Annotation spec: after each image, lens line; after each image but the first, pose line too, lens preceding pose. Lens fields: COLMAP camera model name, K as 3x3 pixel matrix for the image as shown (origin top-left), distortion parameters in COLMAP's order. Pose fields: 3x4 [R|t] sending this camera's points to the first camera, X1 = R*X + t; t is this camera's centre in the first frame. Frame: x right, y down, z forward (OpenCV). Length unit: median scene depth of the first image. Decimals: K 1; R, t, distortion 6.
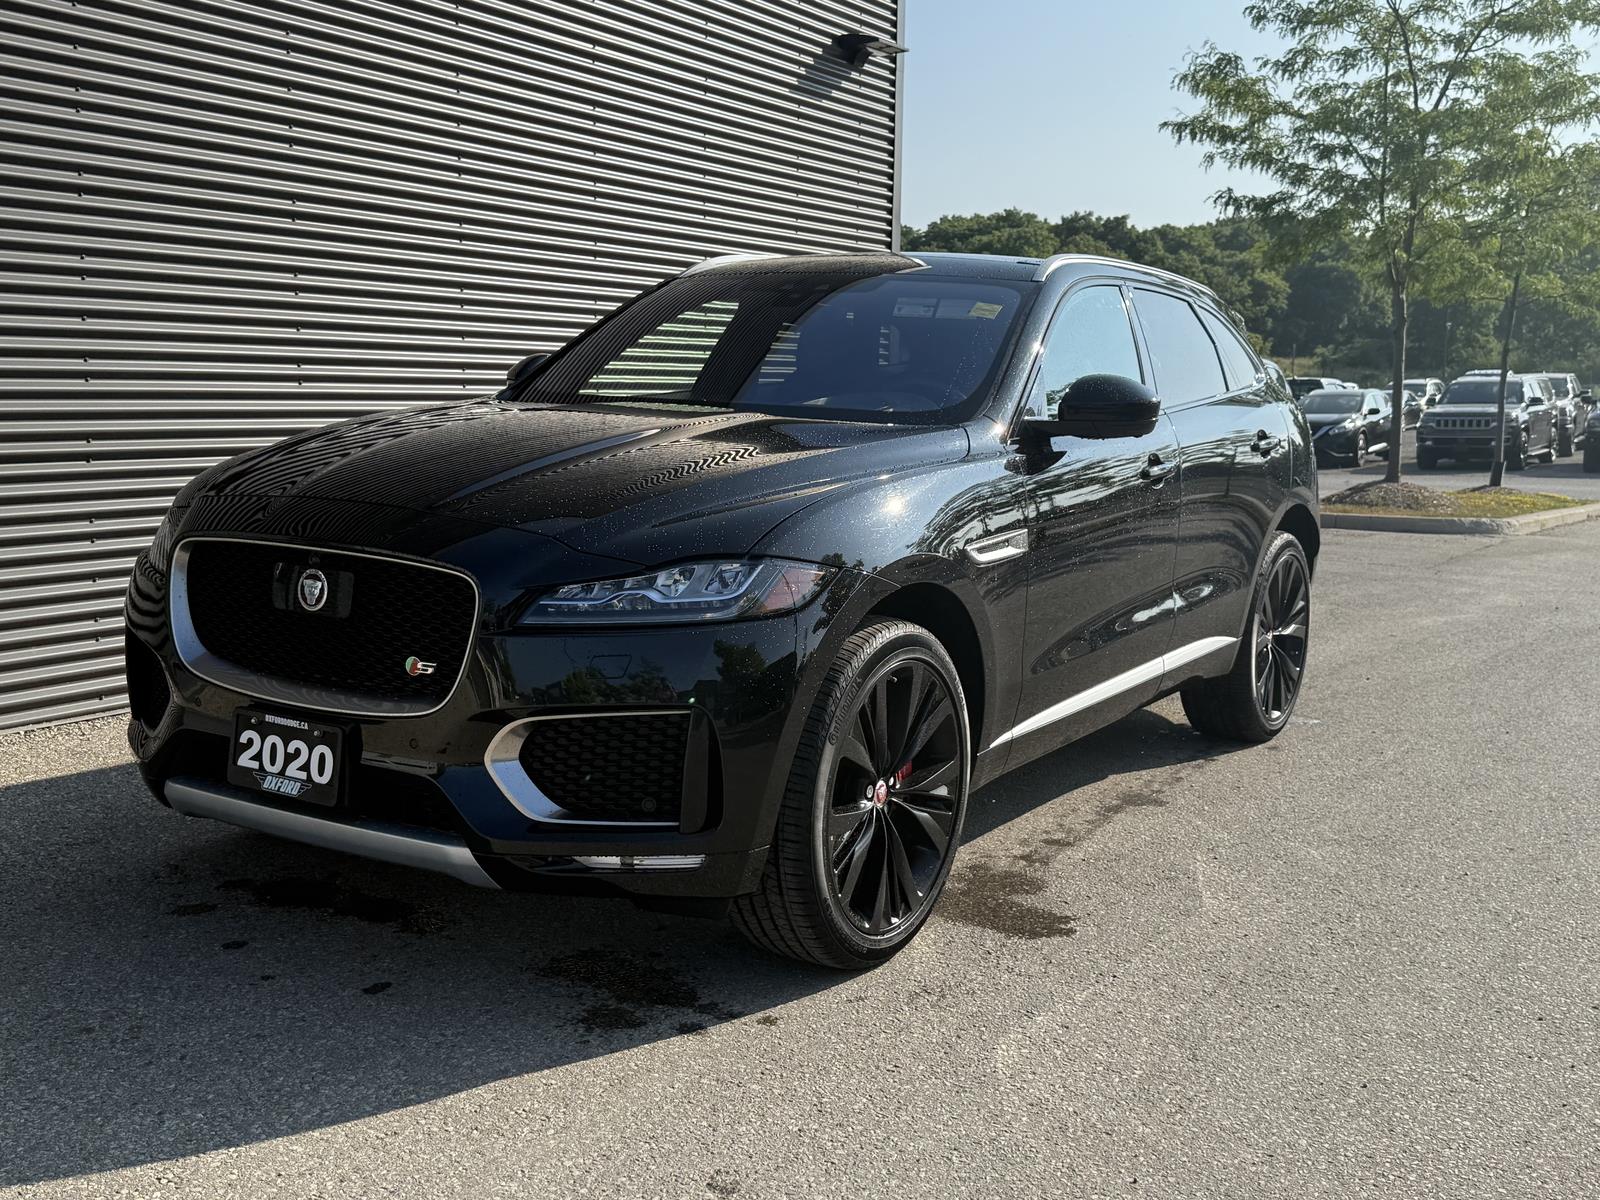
lens RADIAL K [[1669.9, 0, 800.0], [0, 1669.9, 600.0], [0, 0, 1]] dist [0.200108, -0.481792]
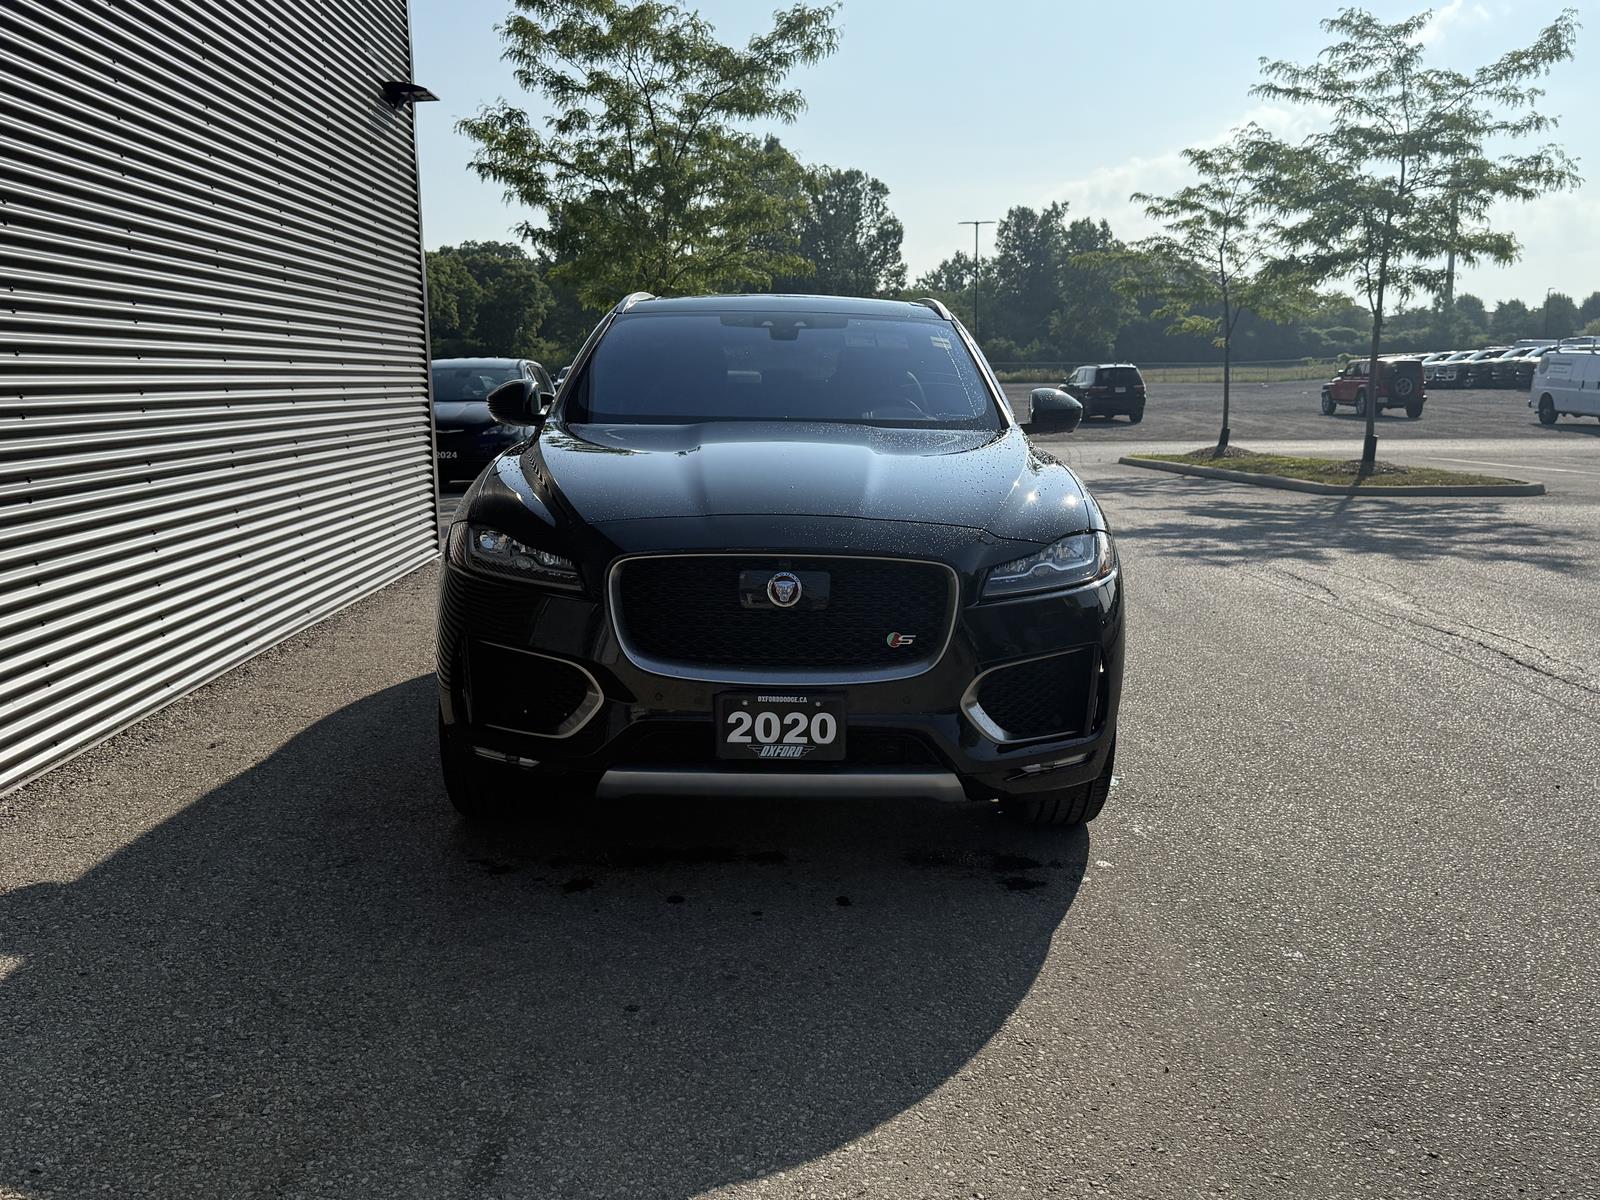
lens RADIAL K [[1420.6, 0, 800.0], [0, 1420.6, 600.0], [0, 0, 1]] dist [0.093800, 0.004655]
pose [[0.836773, -0.102689, 0.537834, -0.831210], [0.087348, 0.994712, 0.054025, -0.052592], [-0.540537, 0.001772, 0.841318, 0.135458]]
